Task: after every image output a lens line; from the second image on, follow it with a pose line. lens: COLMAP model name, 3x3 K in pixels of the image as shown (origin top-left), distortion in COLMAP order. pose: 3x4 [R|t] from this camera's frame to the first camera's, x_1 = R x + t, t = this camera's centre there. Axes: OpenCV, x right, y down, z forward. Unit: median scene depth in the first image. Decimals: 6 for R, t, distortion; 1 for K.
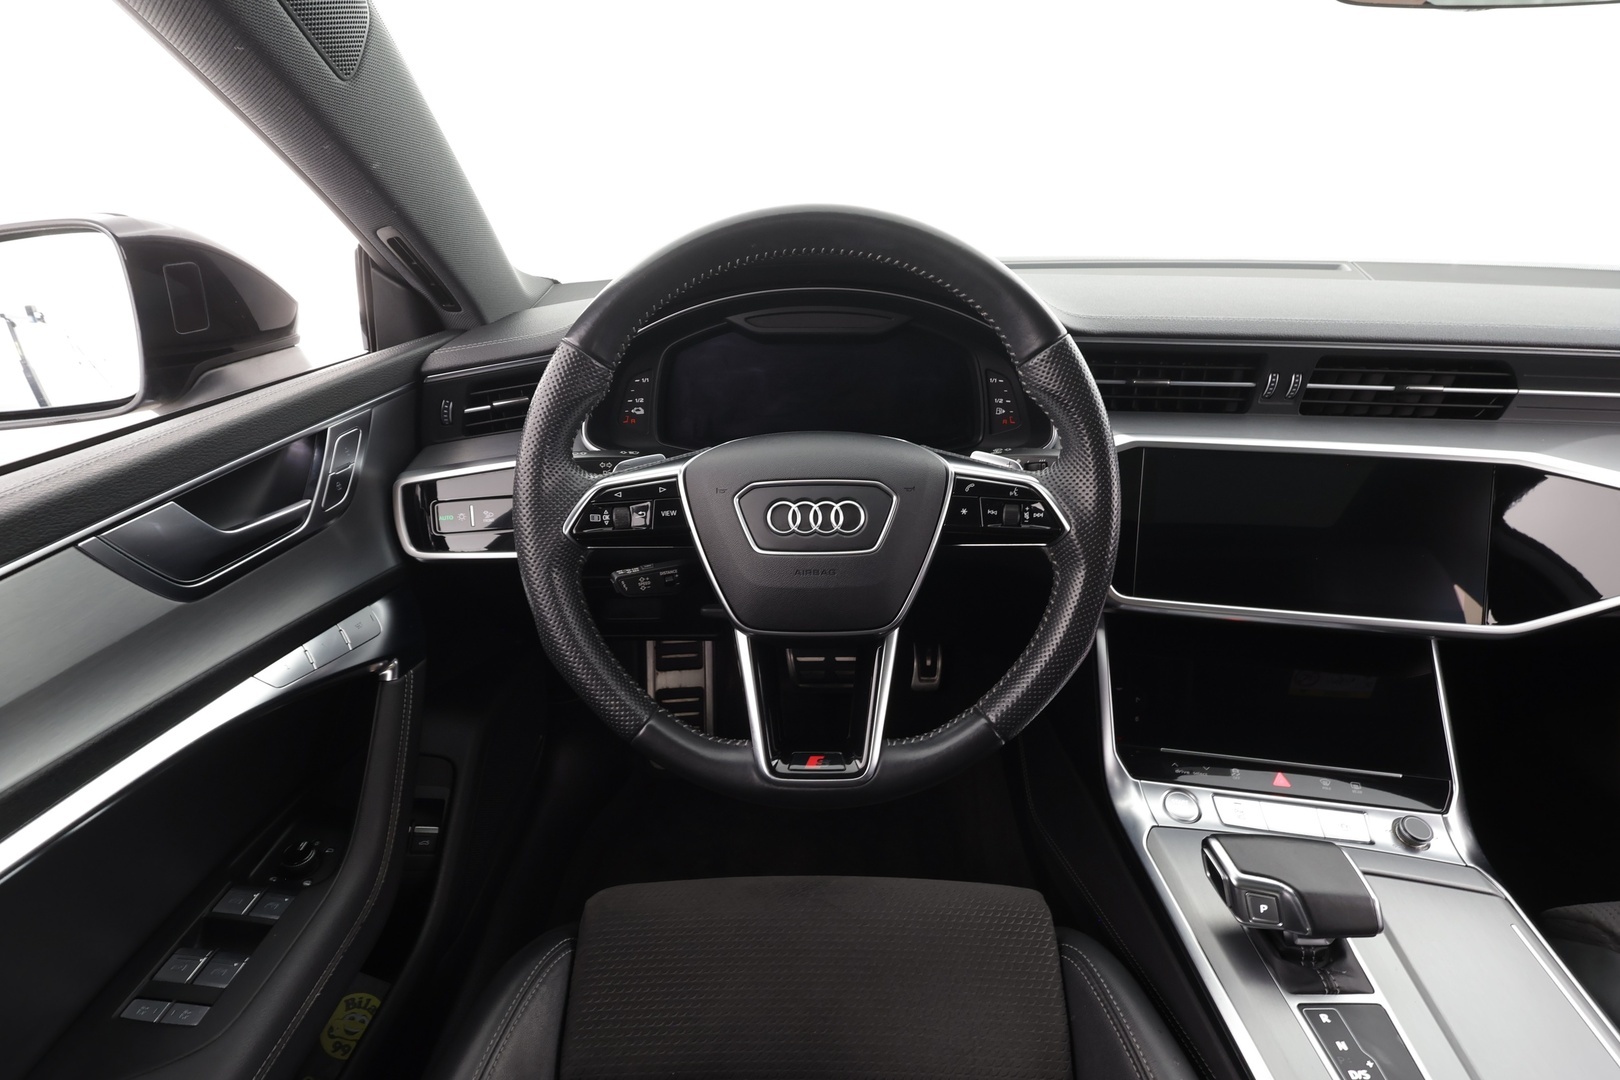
lens RADIAL K [[754.5, 0, 811.1], [0, 754.5, 540.9], [0, 0, 1]] dist [0.002580, 0.000581]
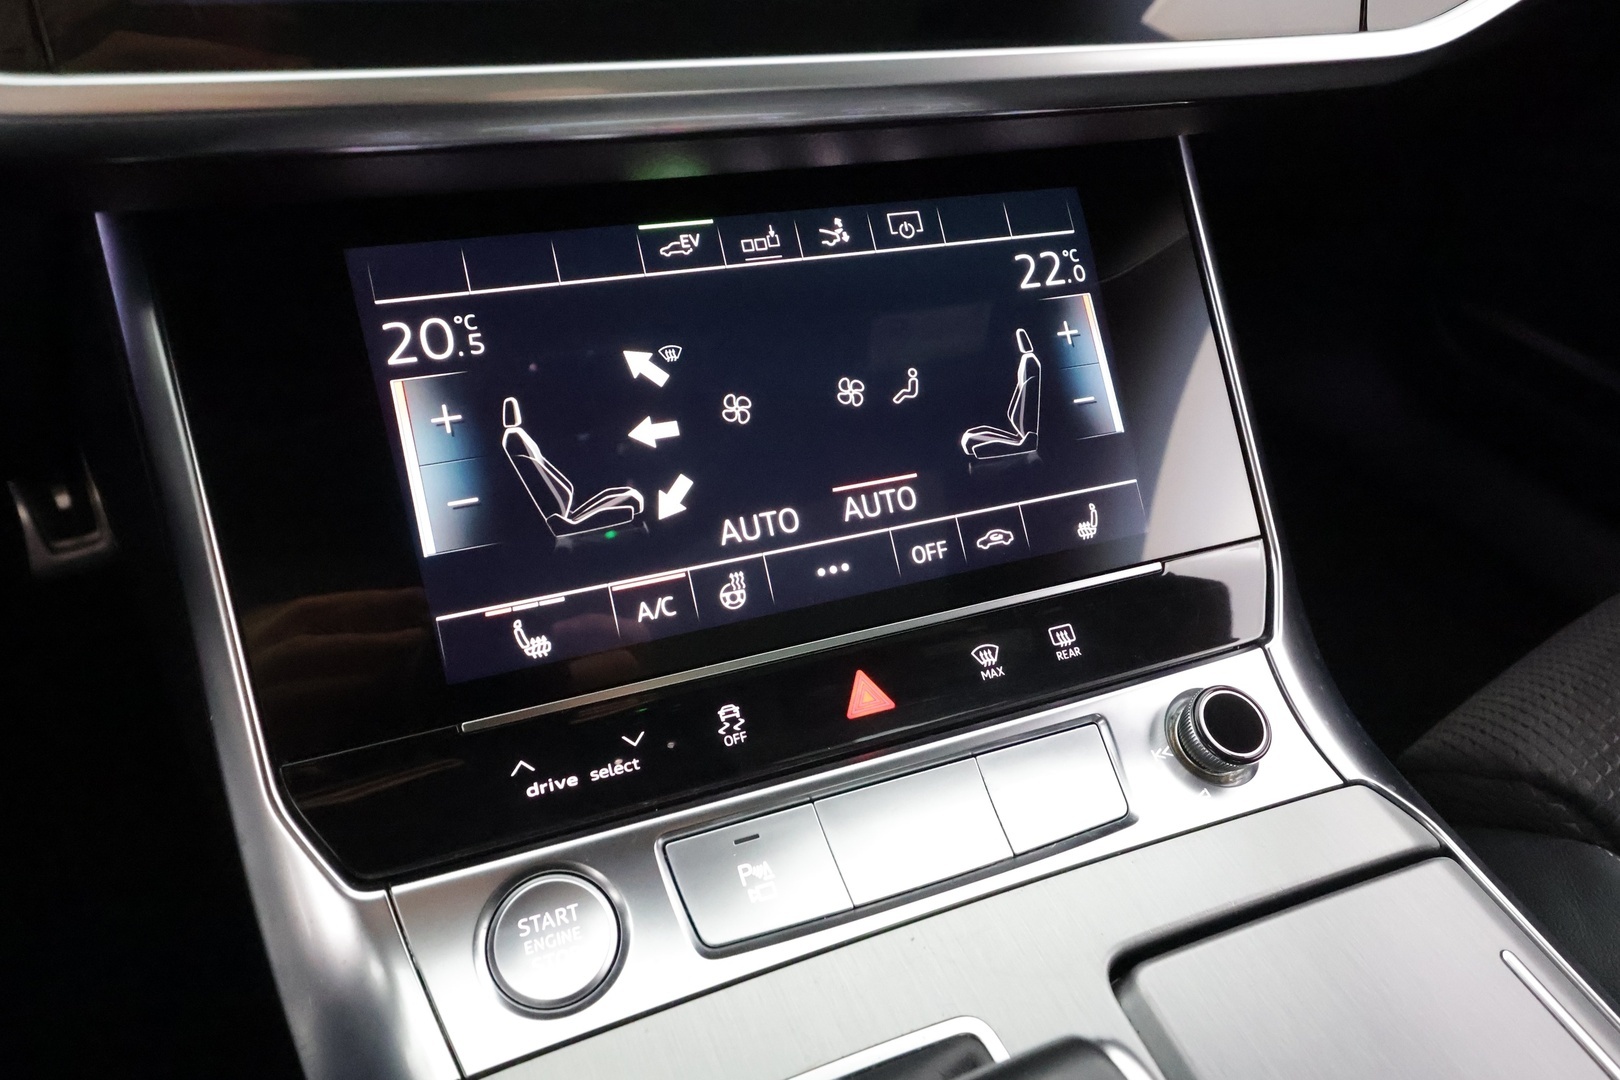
lens RADIAL K [[1040.9, 0, 811.7], [0, 1040.9, 537.0], [0, 0, 1]] dist [-0.000251, 0.007185]
pose [[0.852786, -0.286630, 0.436576, 0.522282], [0.151503, 0.935762, 0.318428, 0.147989], [-0.499803, -0.205409, 0.841430, 0.802337]]
